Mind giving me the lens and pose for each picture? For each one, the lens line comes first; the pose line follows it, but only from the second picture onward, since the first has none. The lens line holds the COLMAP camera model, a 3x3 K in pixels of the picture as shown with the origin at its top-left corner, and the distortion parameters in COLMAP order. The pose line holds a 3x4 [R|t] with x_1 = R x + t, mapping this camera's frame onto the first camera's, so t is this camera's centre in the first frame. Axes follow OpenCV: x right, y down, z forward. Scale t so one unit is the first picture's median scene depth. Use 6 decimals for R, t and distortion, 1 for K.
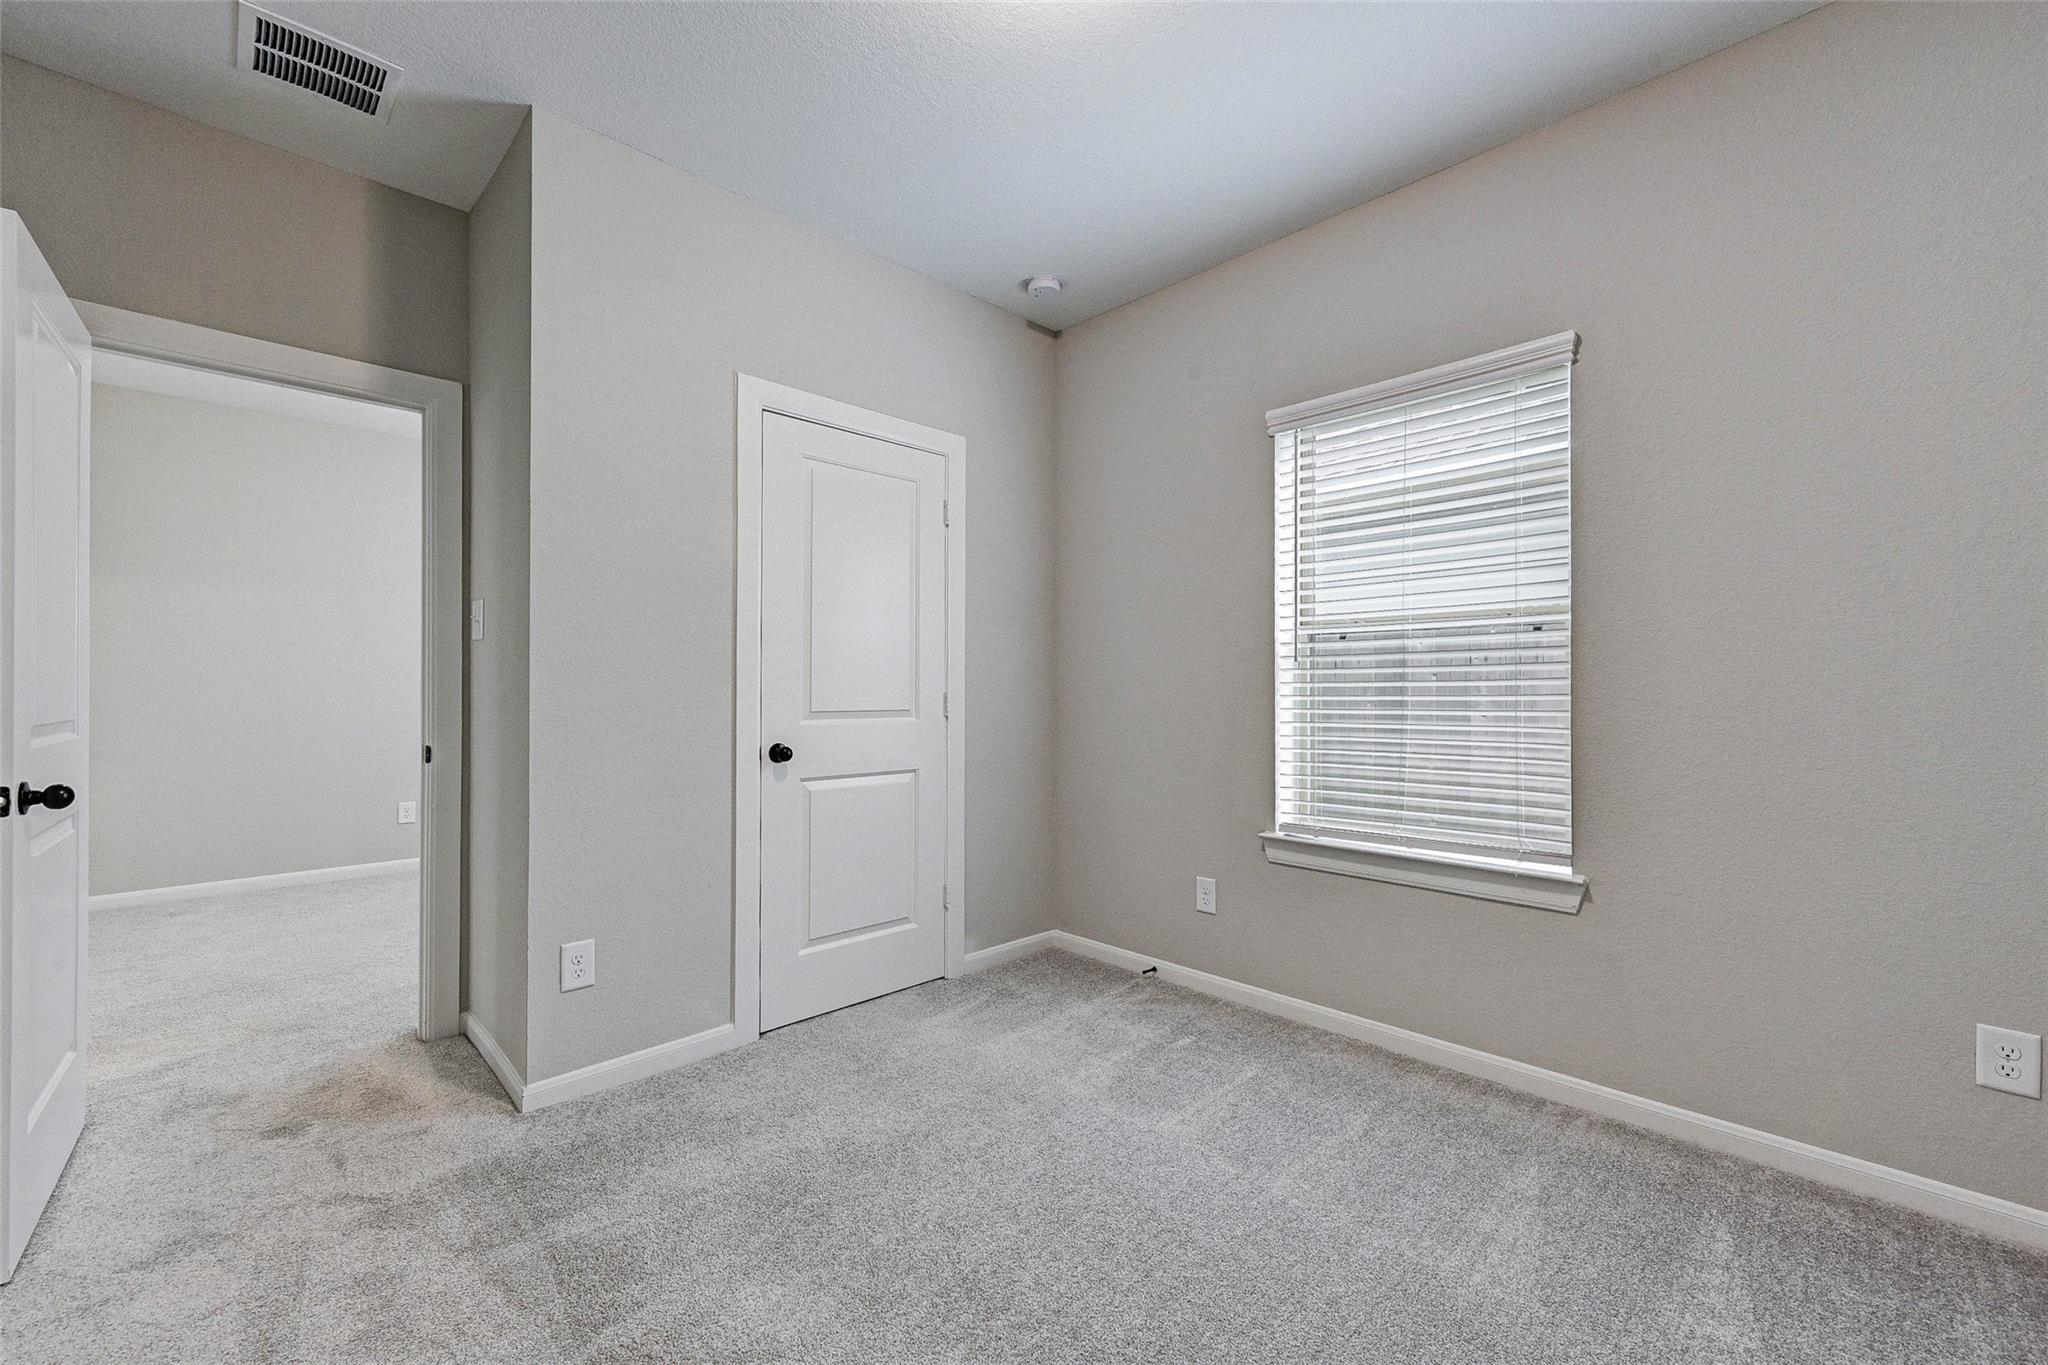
lens RADIAL K [[827.2, 0, 1026.1], [0, 827.2, 685.3], [0, 0, 1]] dist [-0.001630, 0.000482]
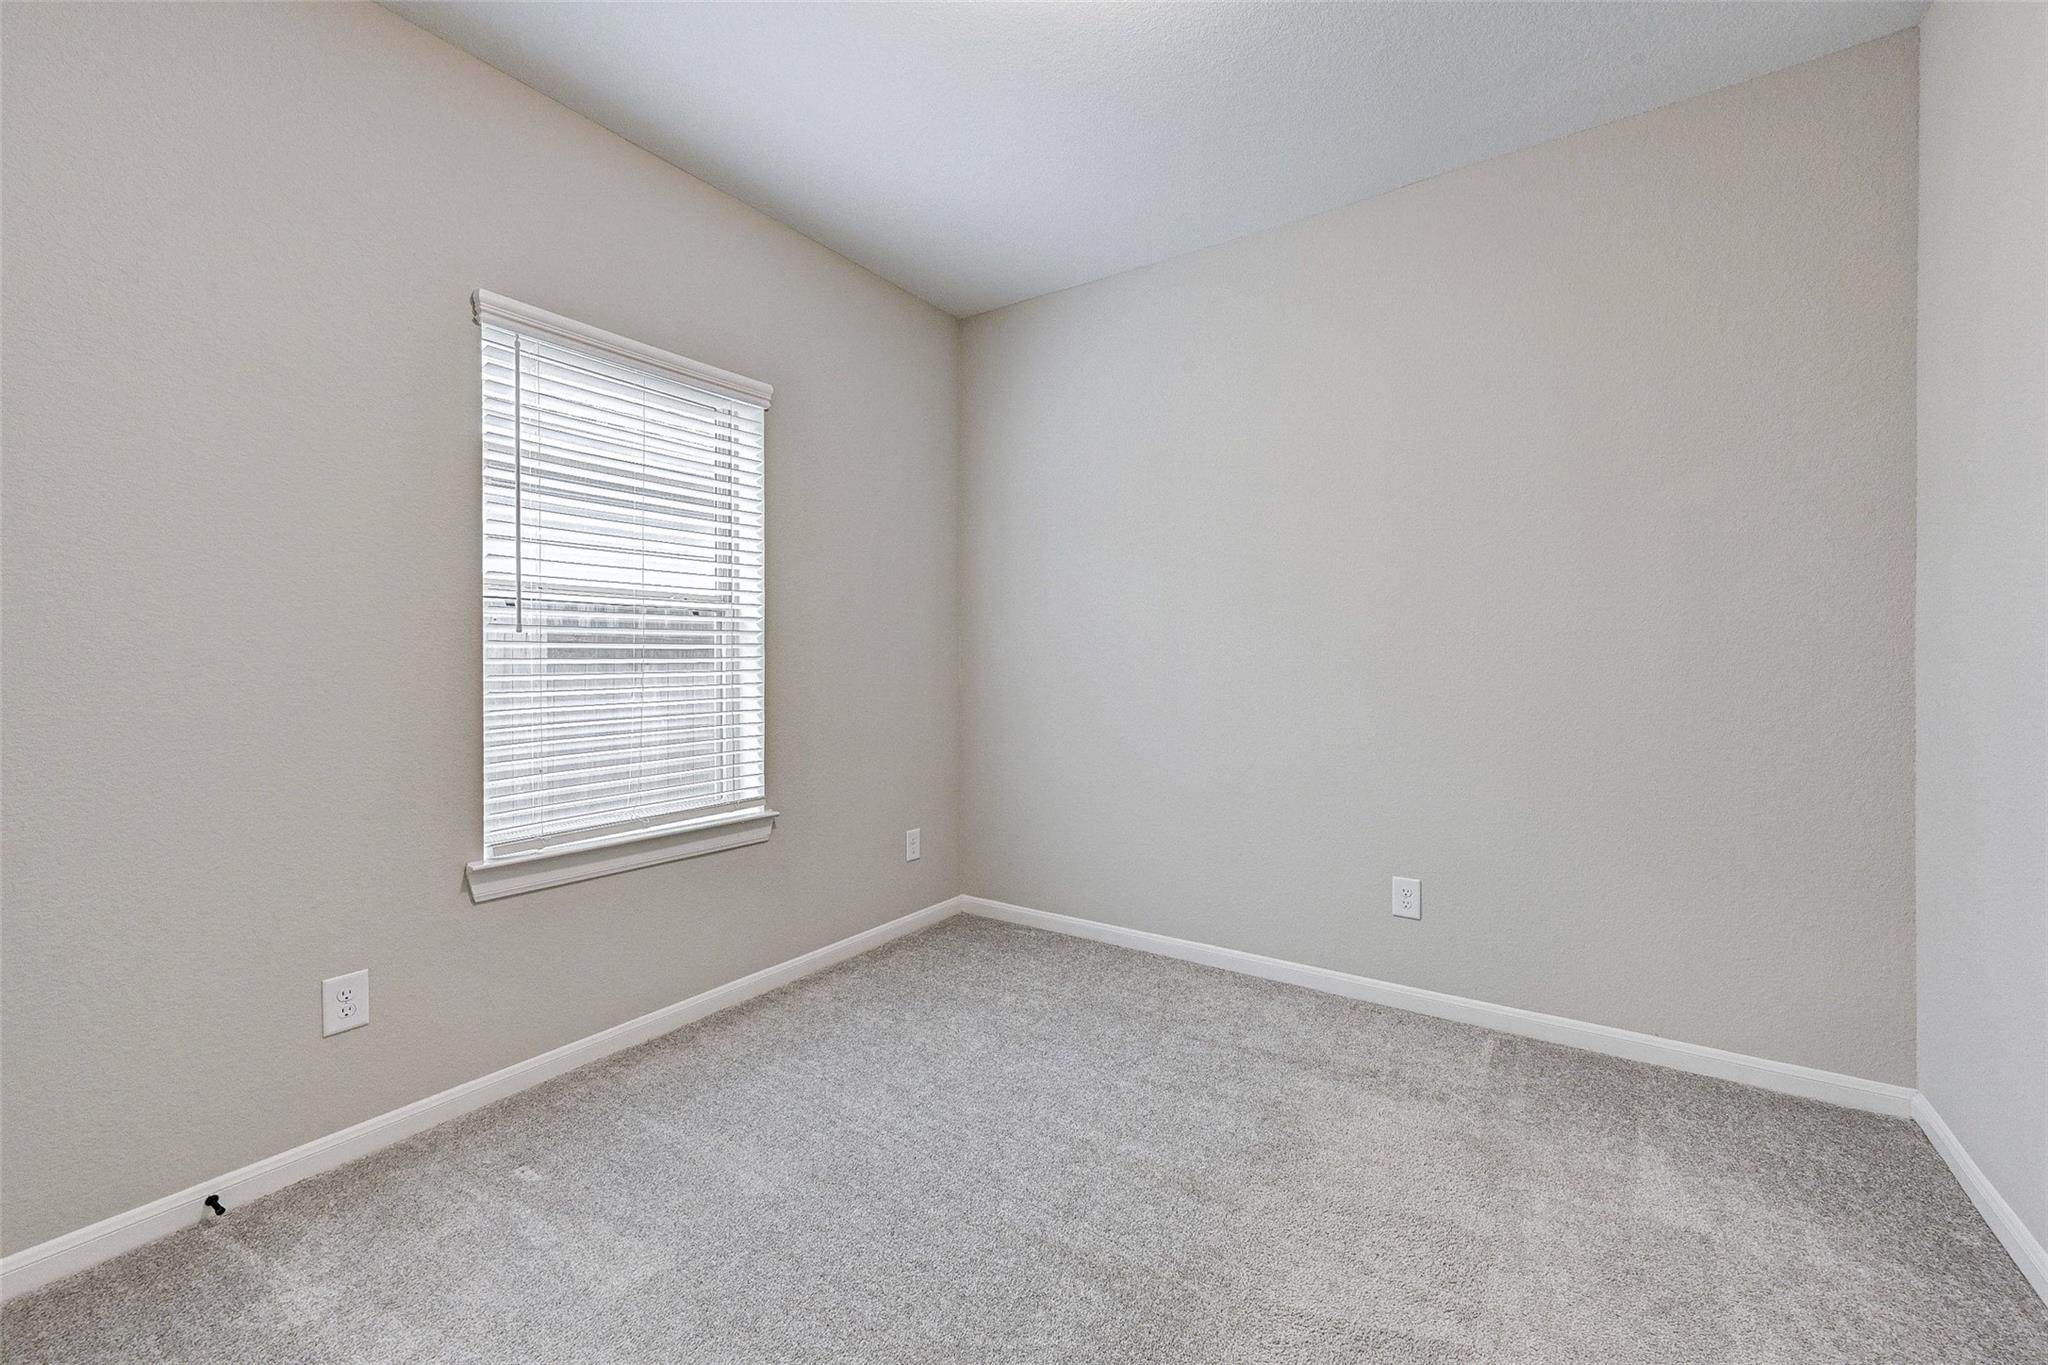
lens RADIAL K [[827.2, 0, 1021.9], [0, 827.2, 664.5], [0, 0, 1]] dist [-0.001630, 0.000482]
pose [[-0.214397, 0.000220, 0.976747, -0.544733], [-0.007692, 0.999969, -0.001913, 0.001003], [-0.976716, -0.007923, -0.214389, 0.718143]]
